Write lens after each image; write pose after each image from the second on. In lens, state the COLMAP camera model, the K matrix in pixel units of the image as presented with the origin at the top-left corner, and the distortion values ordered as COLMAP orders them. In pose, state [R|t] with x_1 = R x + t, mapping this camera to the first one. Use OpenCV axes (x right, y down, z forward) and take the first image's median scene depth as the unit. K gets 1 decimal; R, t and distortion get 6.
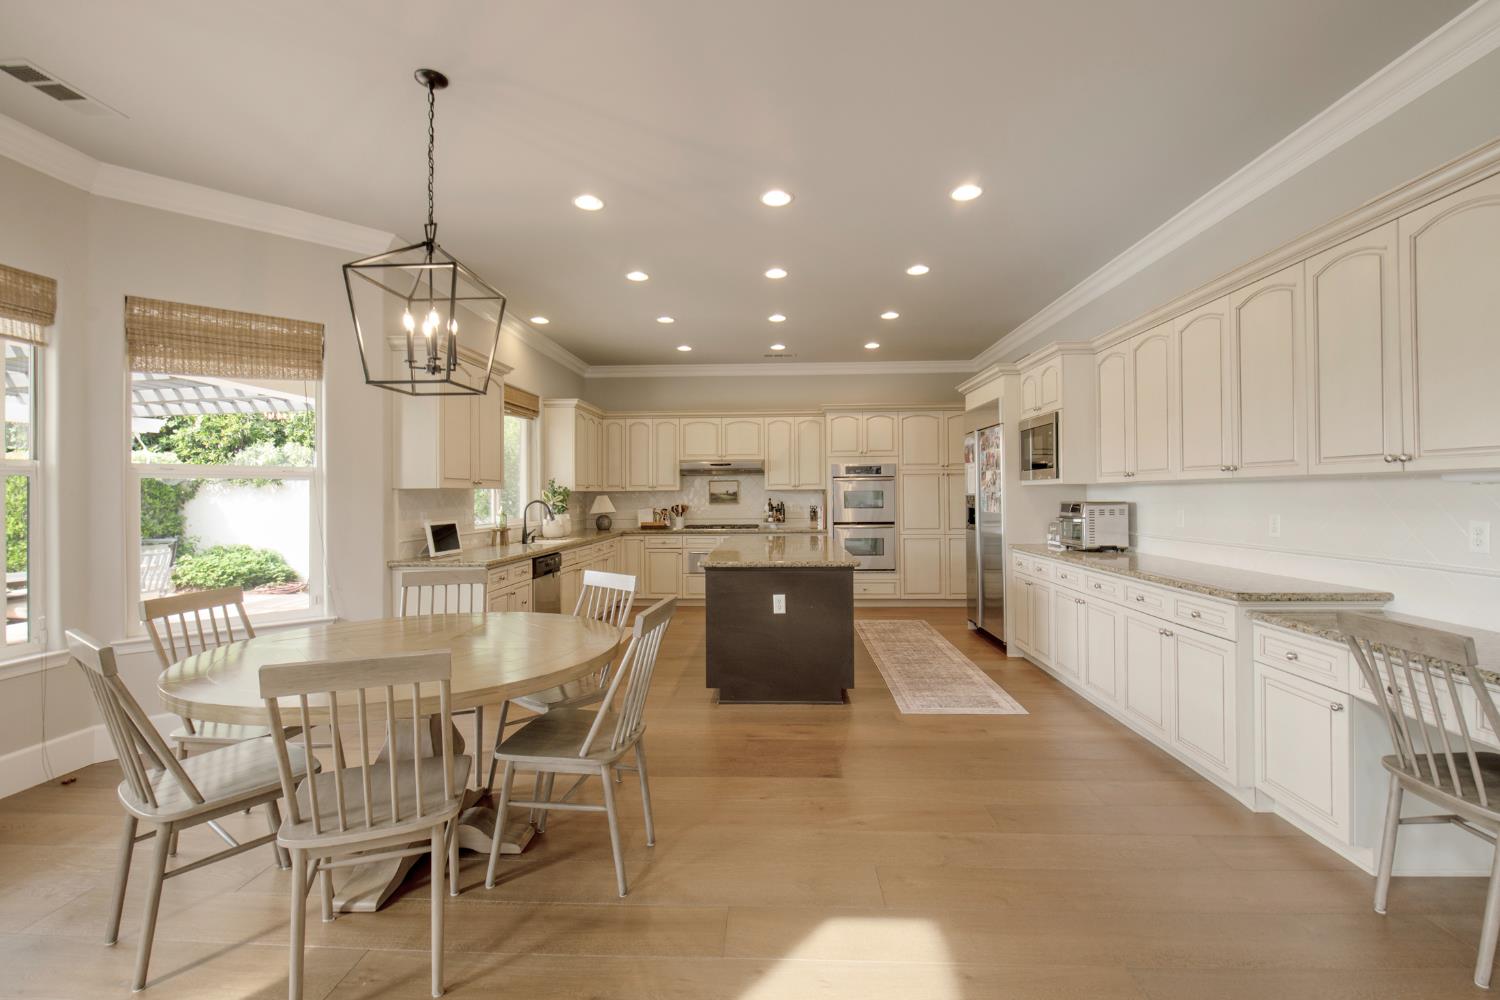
lens RADIAL K [[631.2, 0, 750.0], [0, 631.2, 500.0], [0, 0, 1]] dist [-0.000080, -0.000073]
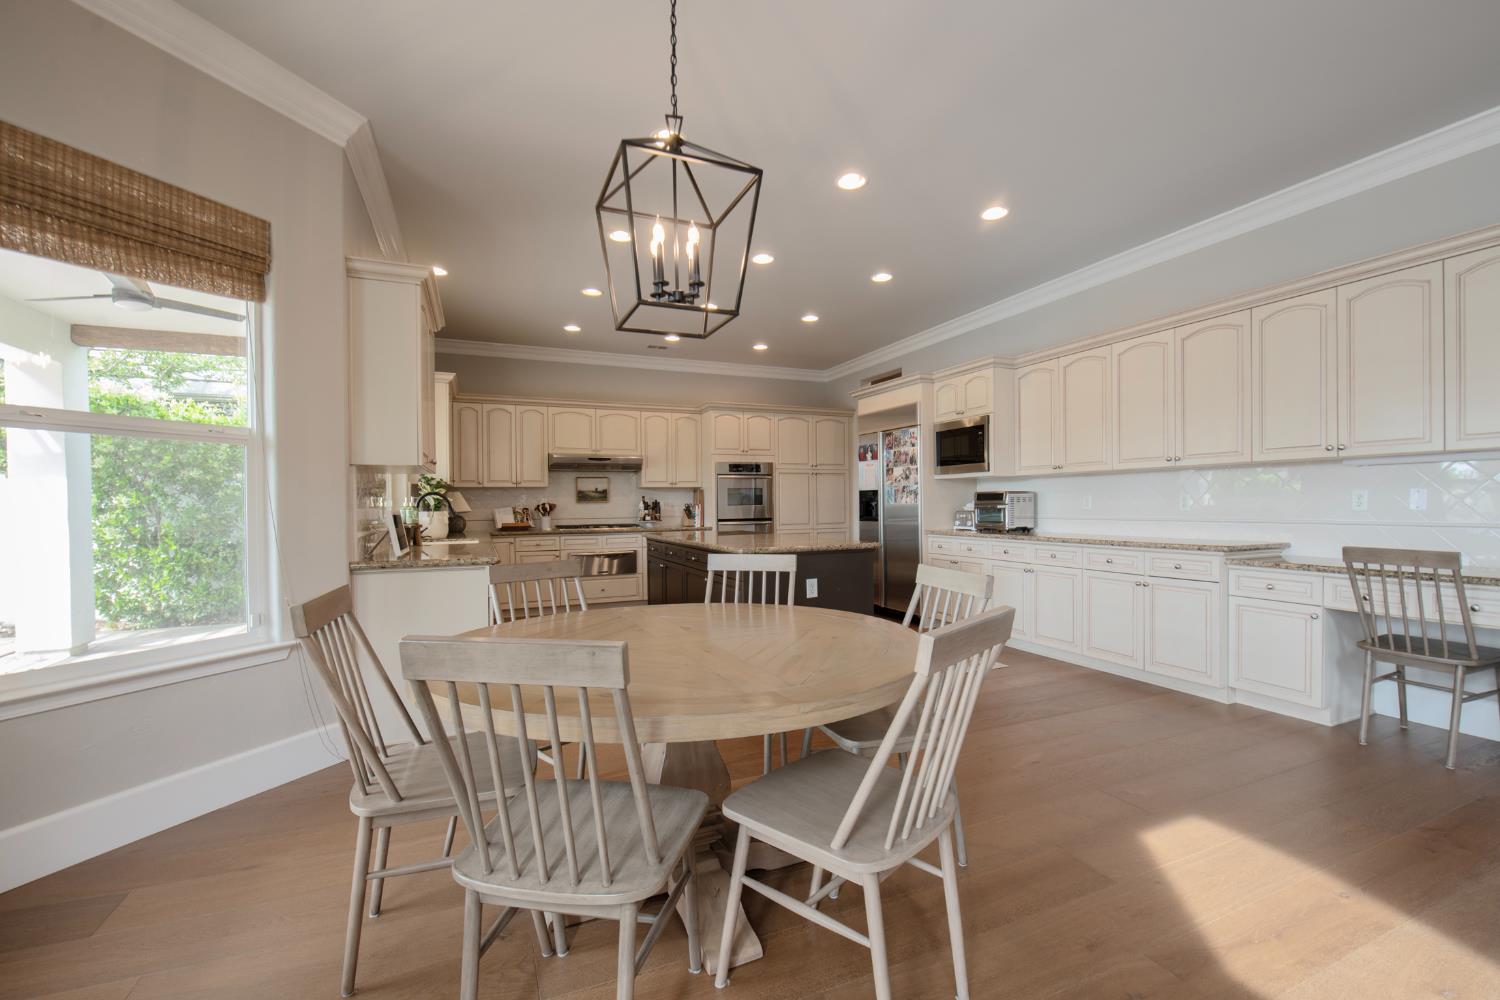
lens RADIAL K [[624.6, 0, 744.7], [0, 624.6, 518.7], [0, 0, 1]] dist [-0.011484, -0.000164]
pose [[0.902685, -0.012155, 0.430131, -0.258650], [0.007089, 0.999885, 0.013378, 0.021542], [-0.430244, -0.009027, 0.902667, 0.081776]]
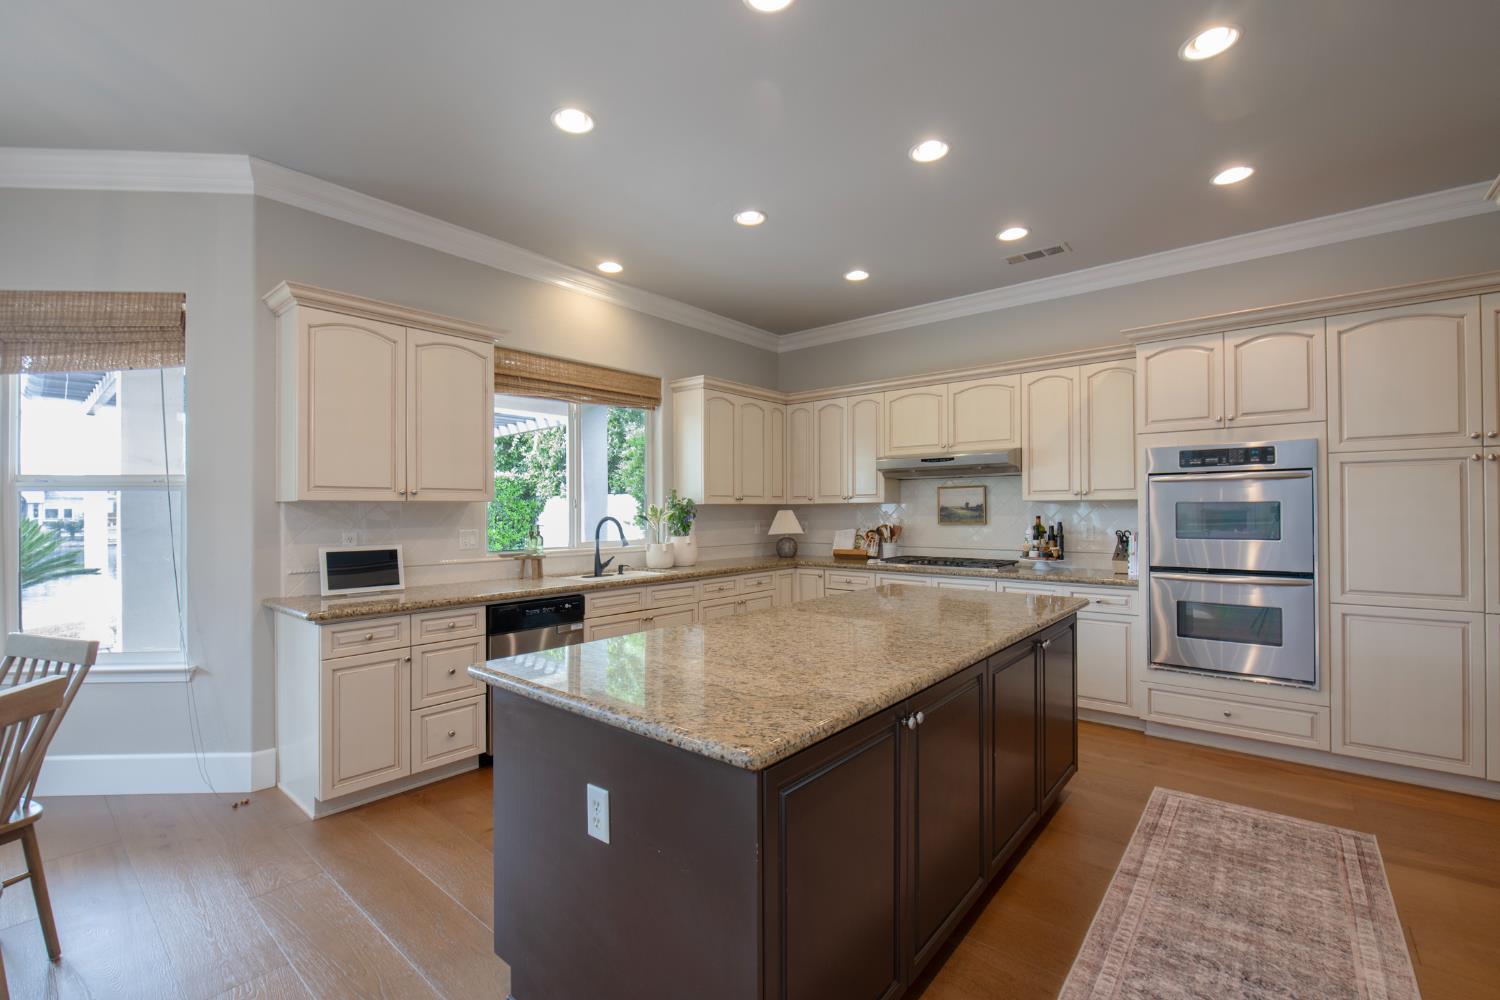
lens RADIAL K [[638.9, 0, 735.7], [0, 638.9, 512.4], [0, 0, 1]] dist [-0.008735, -0.000166]
pose [[0.791264, 0.004739, -0.611457, 0.181015], [-0.005469, 0.999985, 0.000672, -0.005115], [0.611451, 0.002812, 0.791278, 0.410891]]
